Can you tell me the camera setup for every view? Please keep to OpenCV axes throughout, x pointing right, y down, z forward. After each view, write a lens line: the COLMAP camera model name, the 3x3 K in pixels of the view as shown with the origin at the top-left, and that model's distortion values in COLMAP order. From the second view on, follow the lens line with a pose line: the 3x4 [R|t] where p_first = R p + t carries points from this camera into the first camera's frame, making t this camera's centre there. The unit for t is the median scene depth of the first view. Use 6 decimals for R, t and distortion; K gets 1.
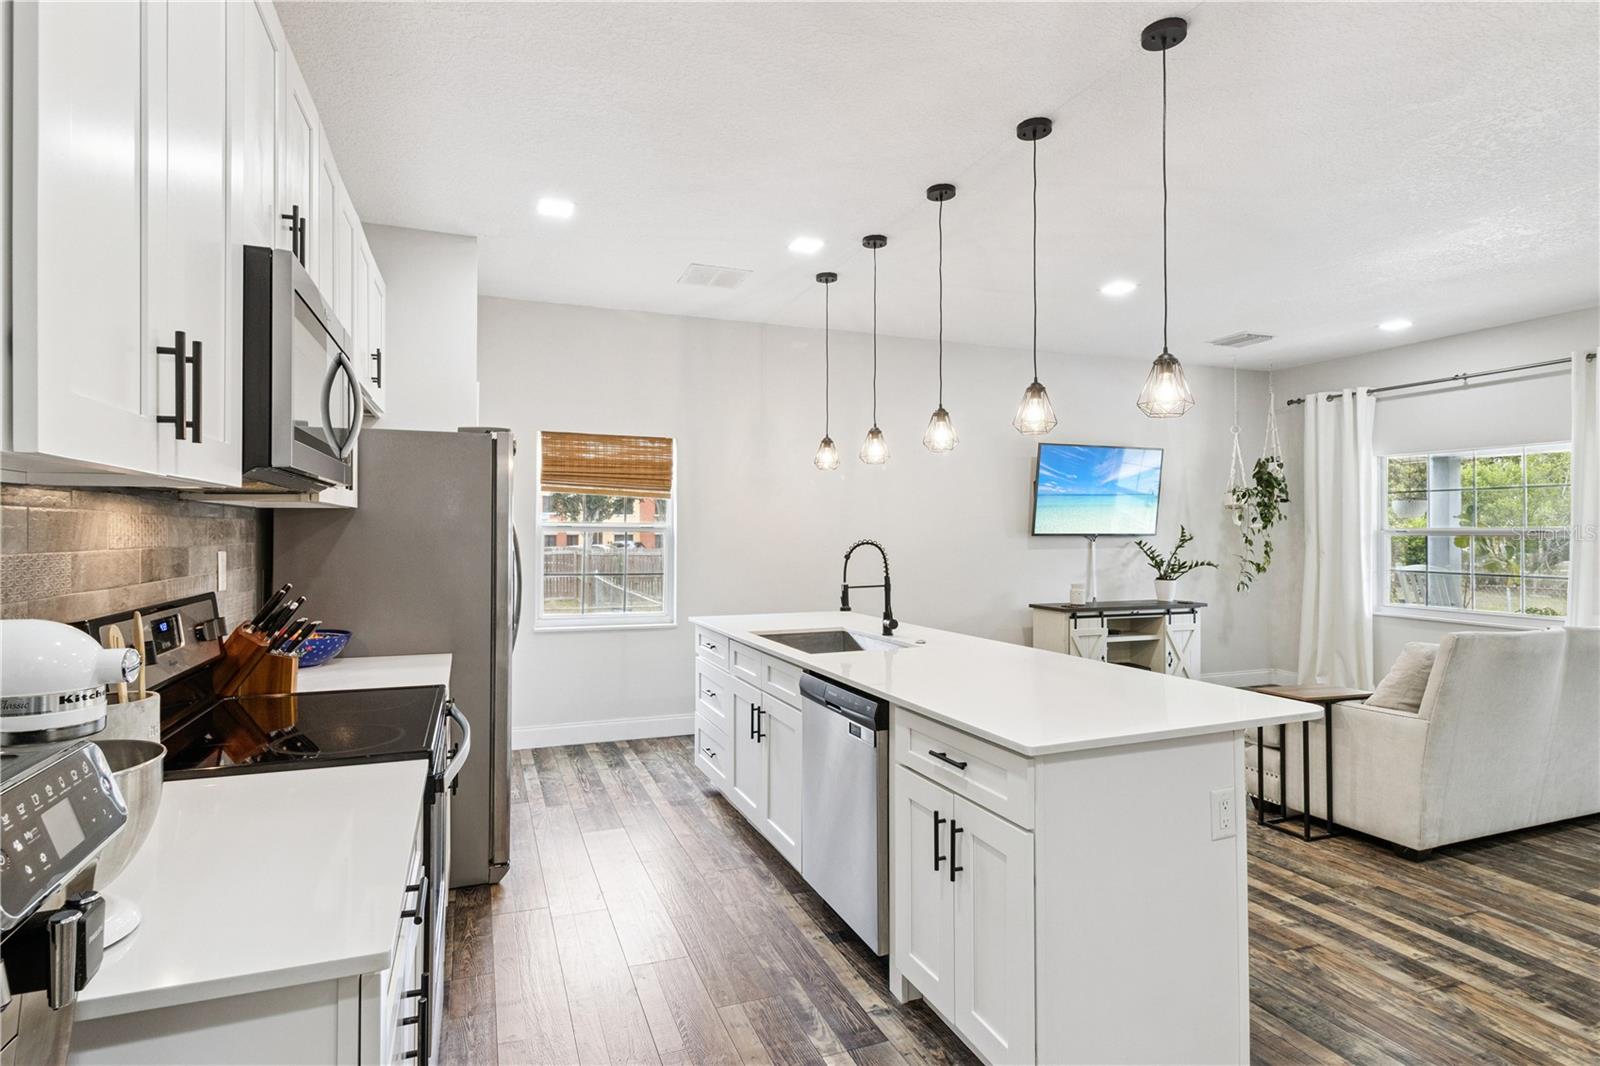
lens RADIAL K [[820.3, 0, 780.0], [0, 820.3, 520.2], [0, 0, 1]] dist [0.001264, -0.001088]
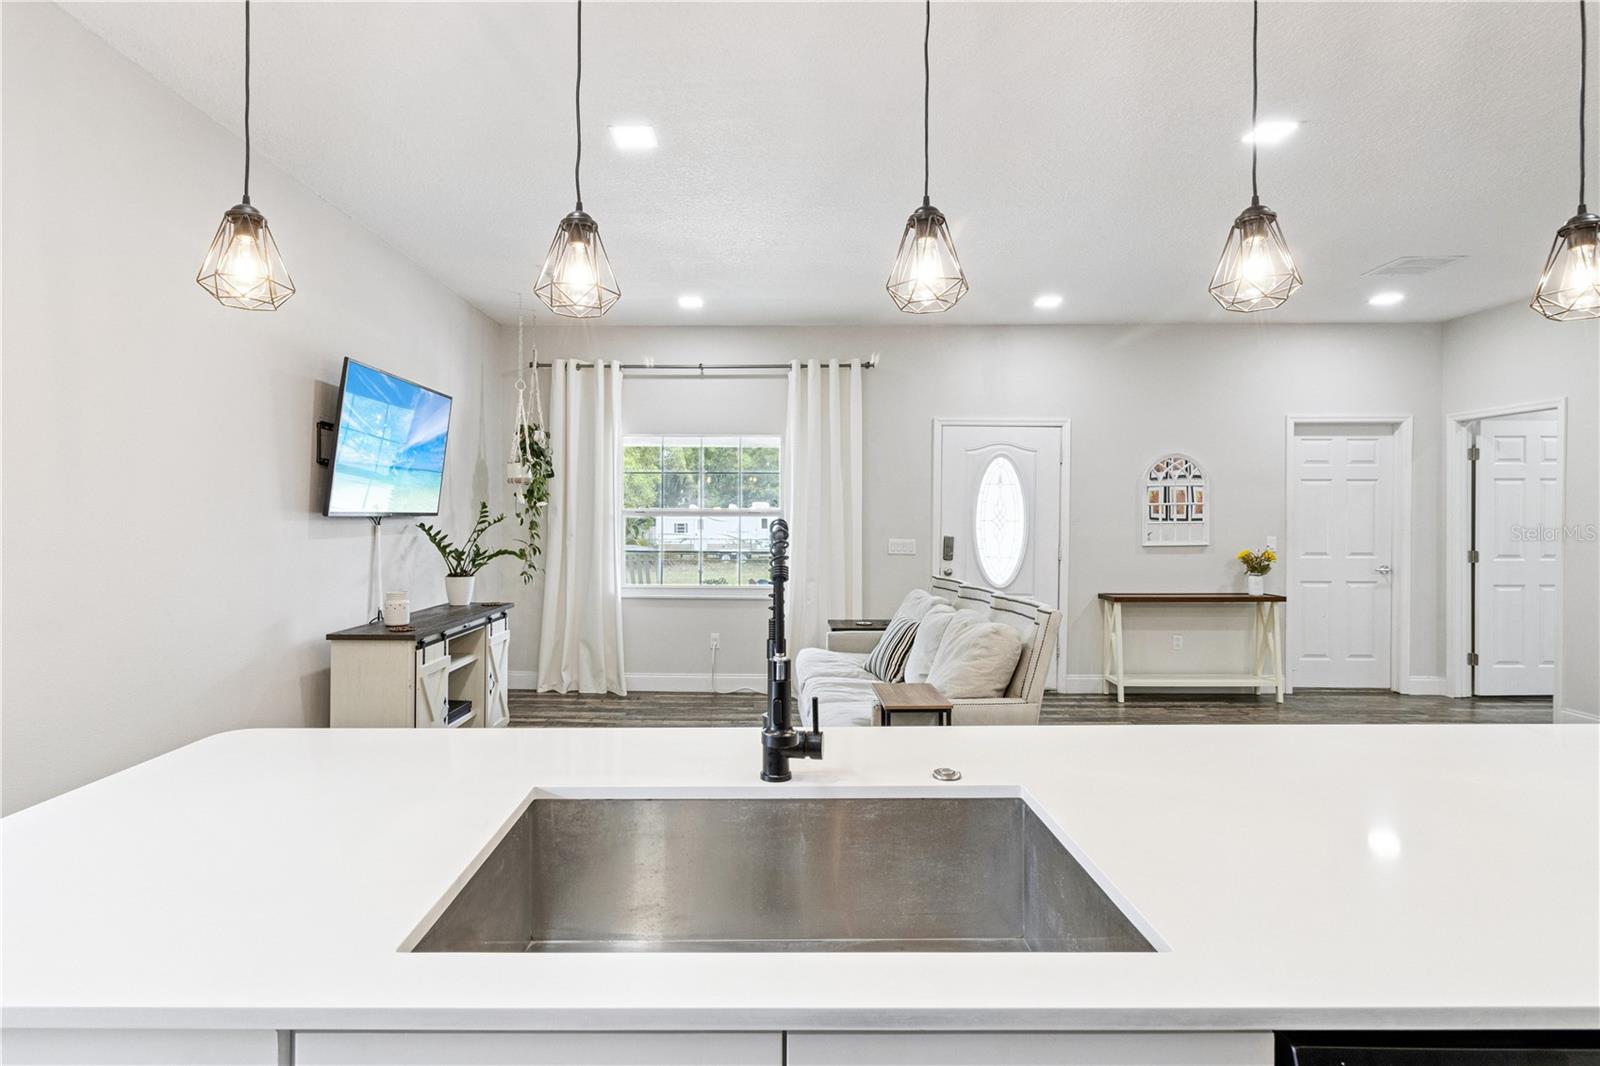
lens RADIAL K [[824.0, 0, 767.4], [0, 824.0, 513.4], [0, 0, 1]] dist [0.002292, 0.000179]
pose [[0.354844, 0.003152, 0.934920, -0.135927], [-0.014468, 0.999893, 0.002120, 0.012280], [-0.934814, -0.014278, 0.354852, 0.539329]]
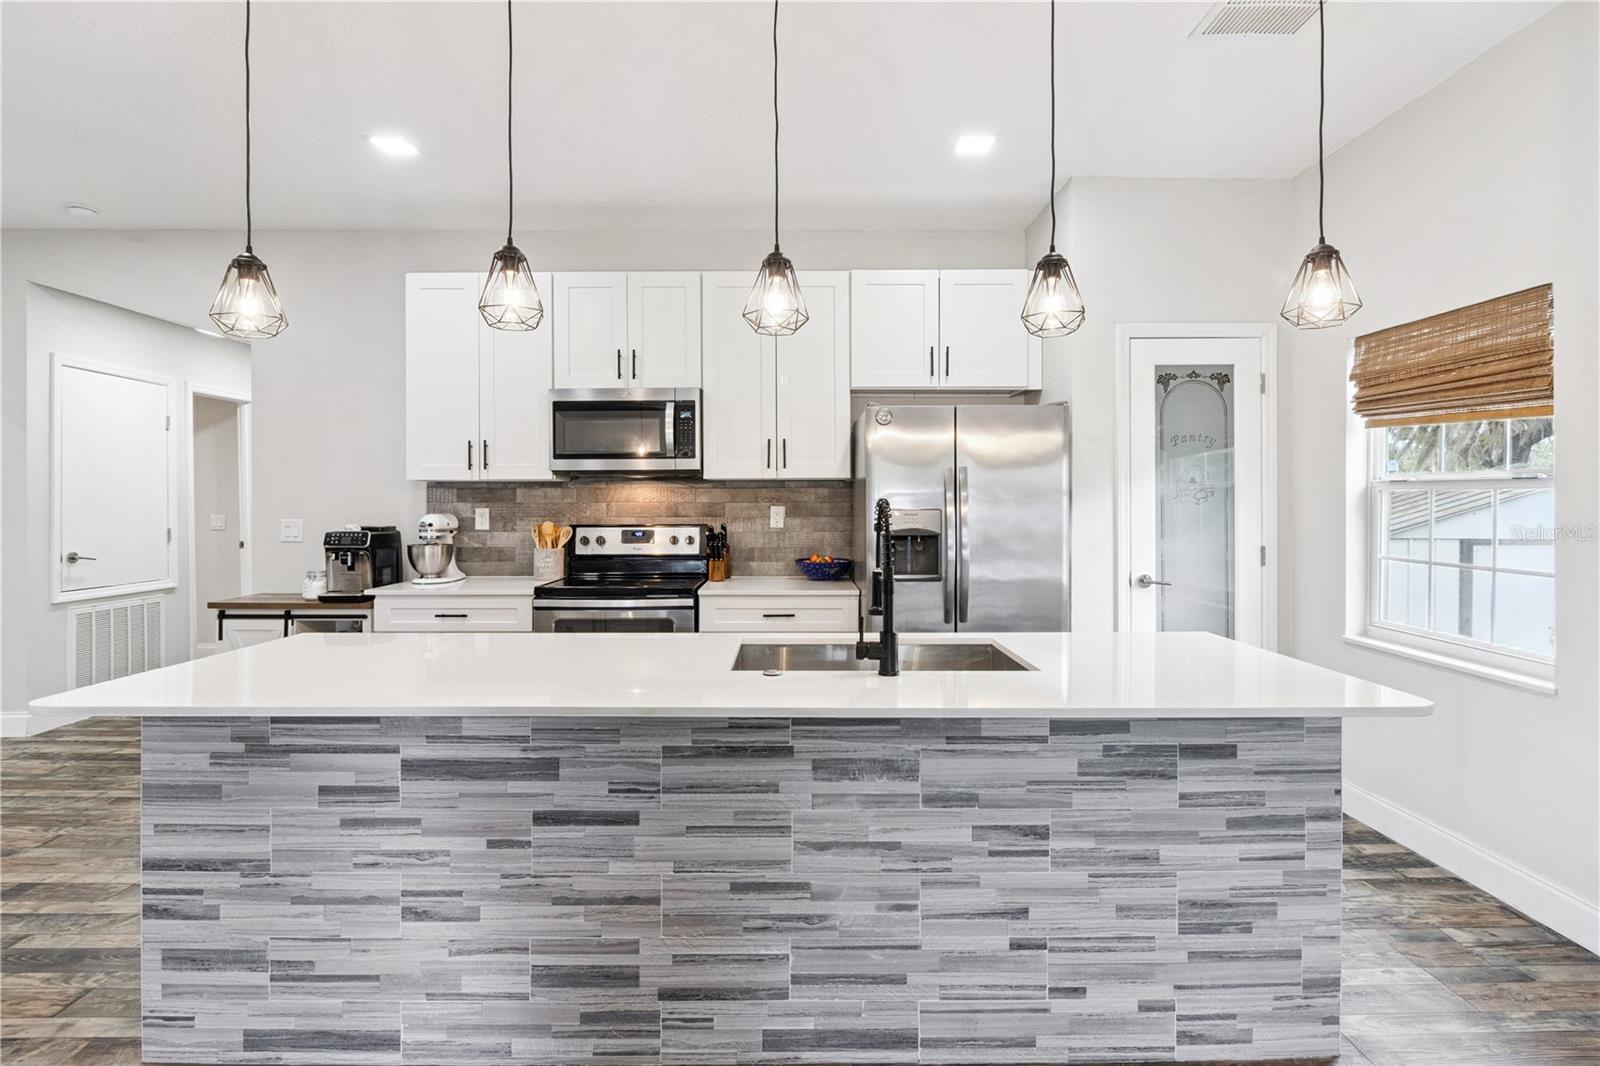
lens RADIAL K [[779.6, 0, 800.8], [0, 779.6, 511.6], [0, 0, 1]] dist [-0.002396, -0.001724]
pose [[-0.346238, 0.009817, -0.938095, 0.391235], [0.015235, 0.999872, 0.004840, 0.017901], [0.938023, -0.012616, -0.346343, 0.695518]]
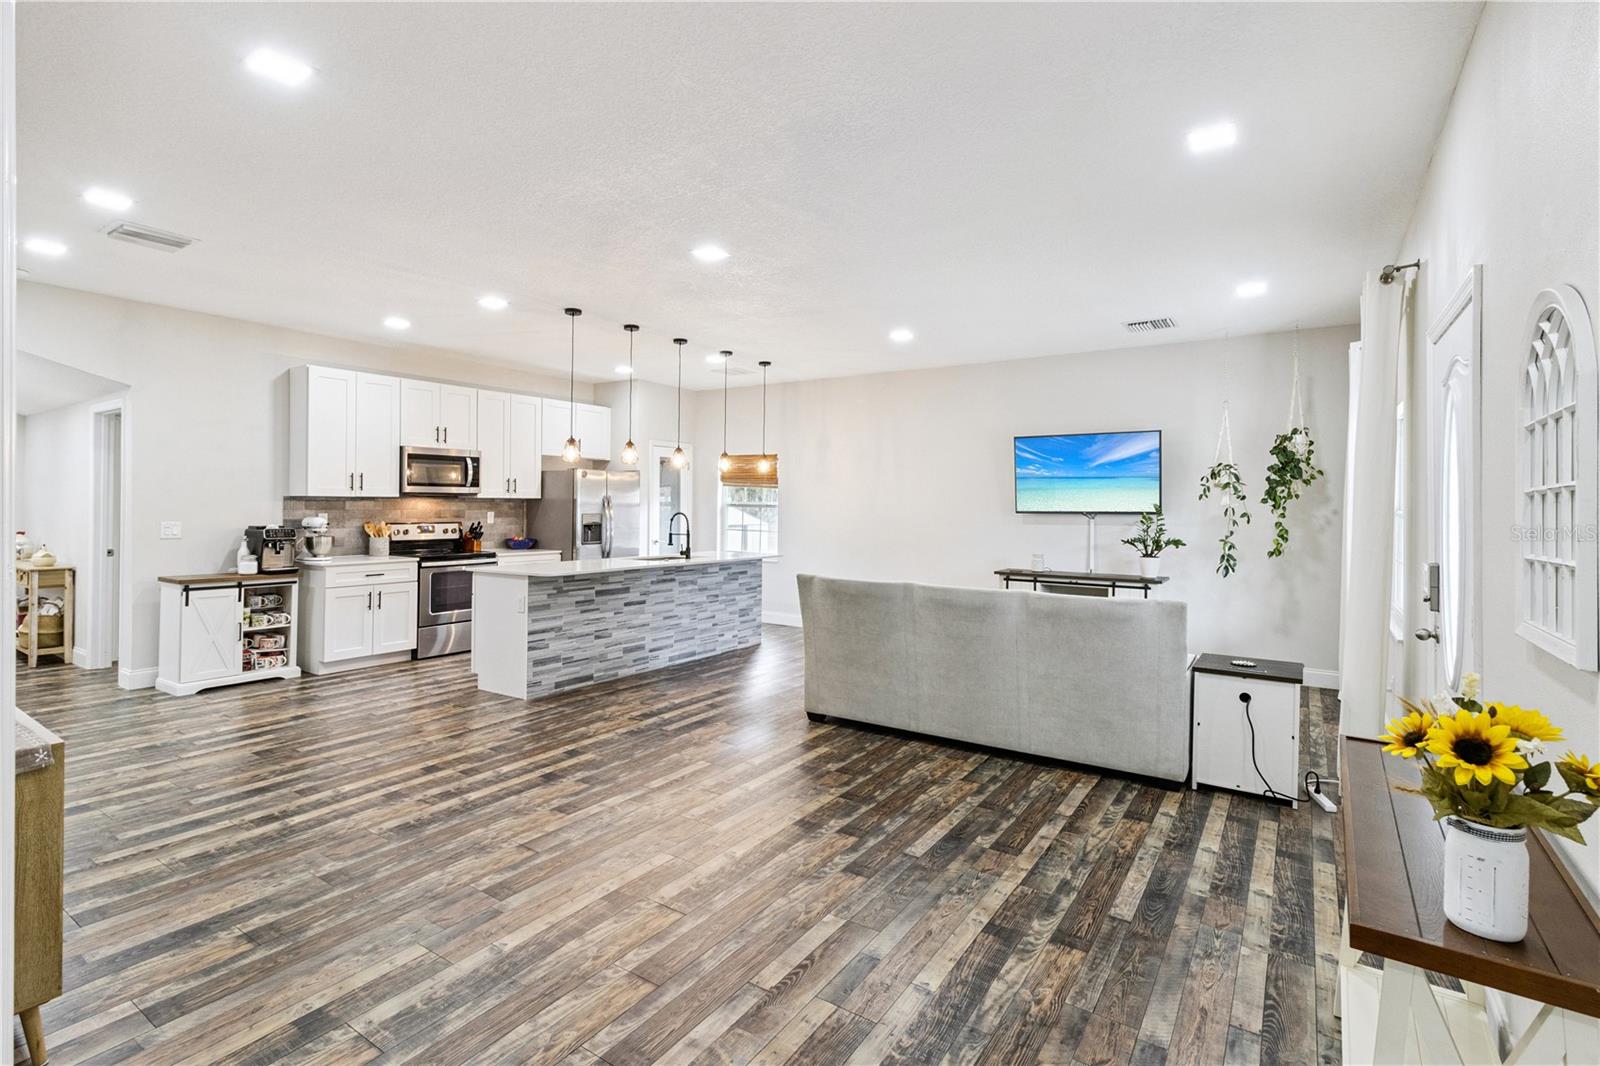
lens RADIAL K [[764.3, 0, 783.0], [0, 764.3, 502.2], [0, 0, 1]] dist [0.005142, 0.000662]
pose [[0.574036, -0.000190, -0.818830, 1.116052], [0.005154, 0.999981, 0.003381, -0.002915], [0.818814, -0.006161, 0.574026, 0.069760]]
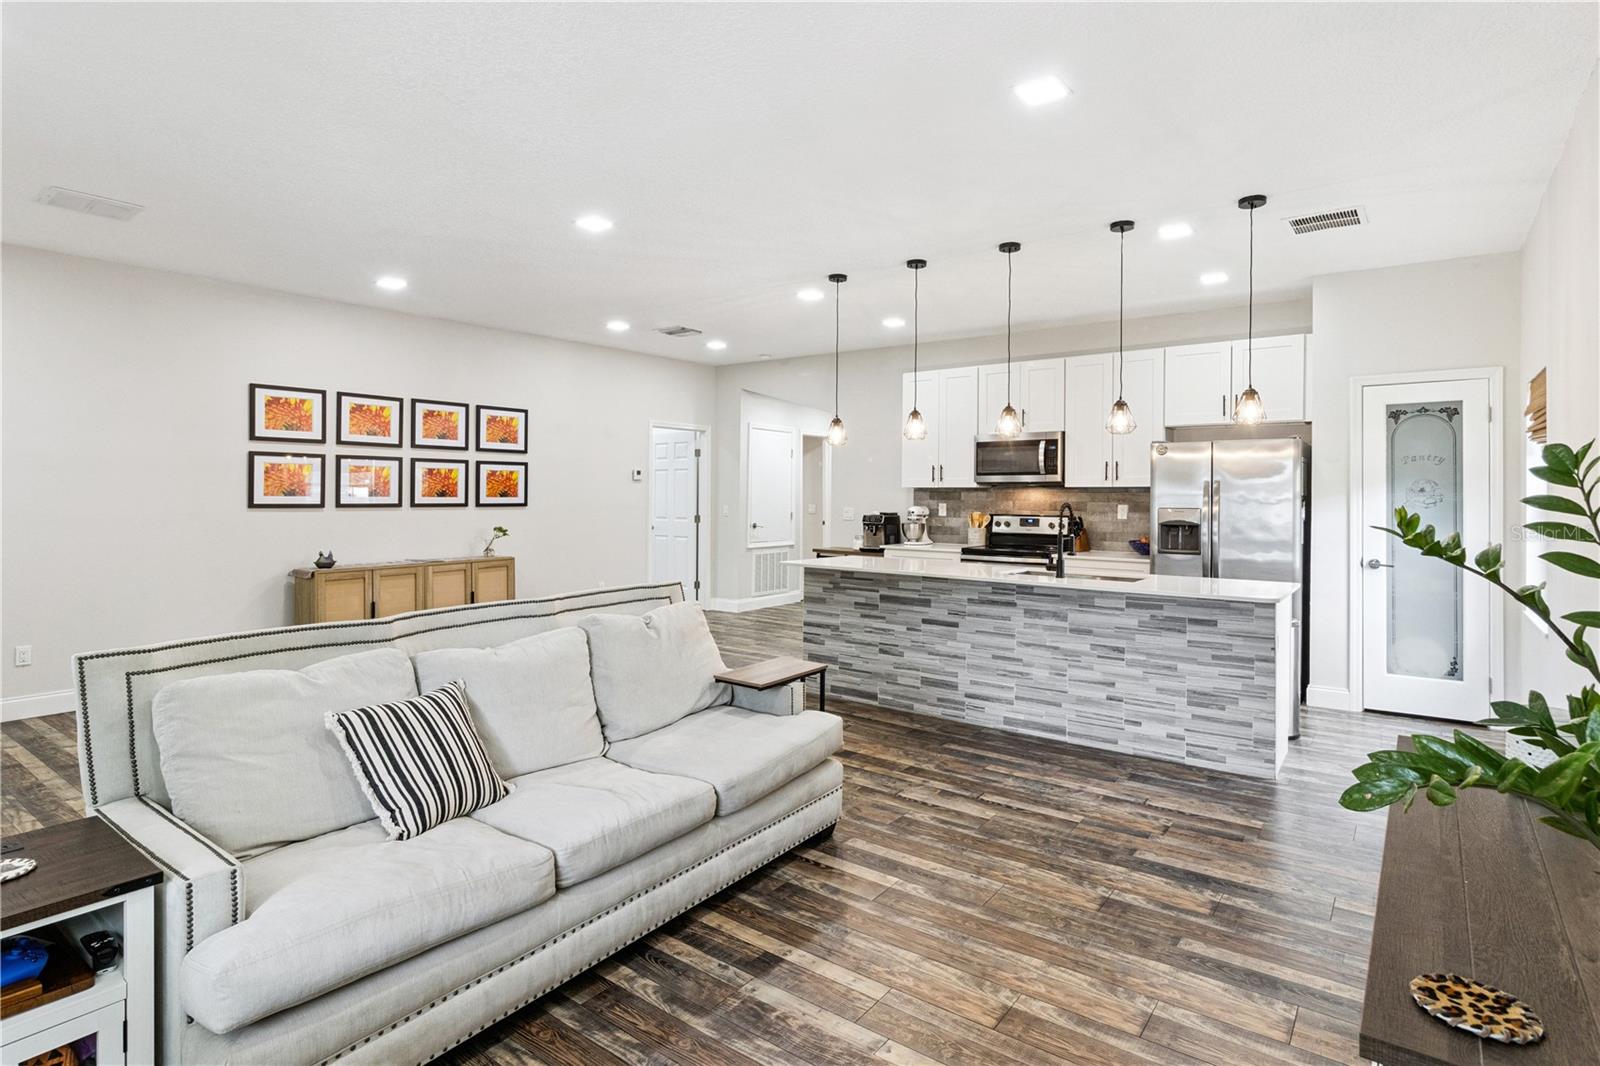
lens RADIAL K [[830.1, 0, 783.5], [0, 830.1, 496.2], [0, 0, 1]] dist [0.003248, -0.000566]
pose [[-0.848267, -0.006197, -0.529532, 0.728086], [-0.000423, 0.999939, -0.011026, 0.017154], [0.529568, -0.009129, -0.848218, 1.153883]]
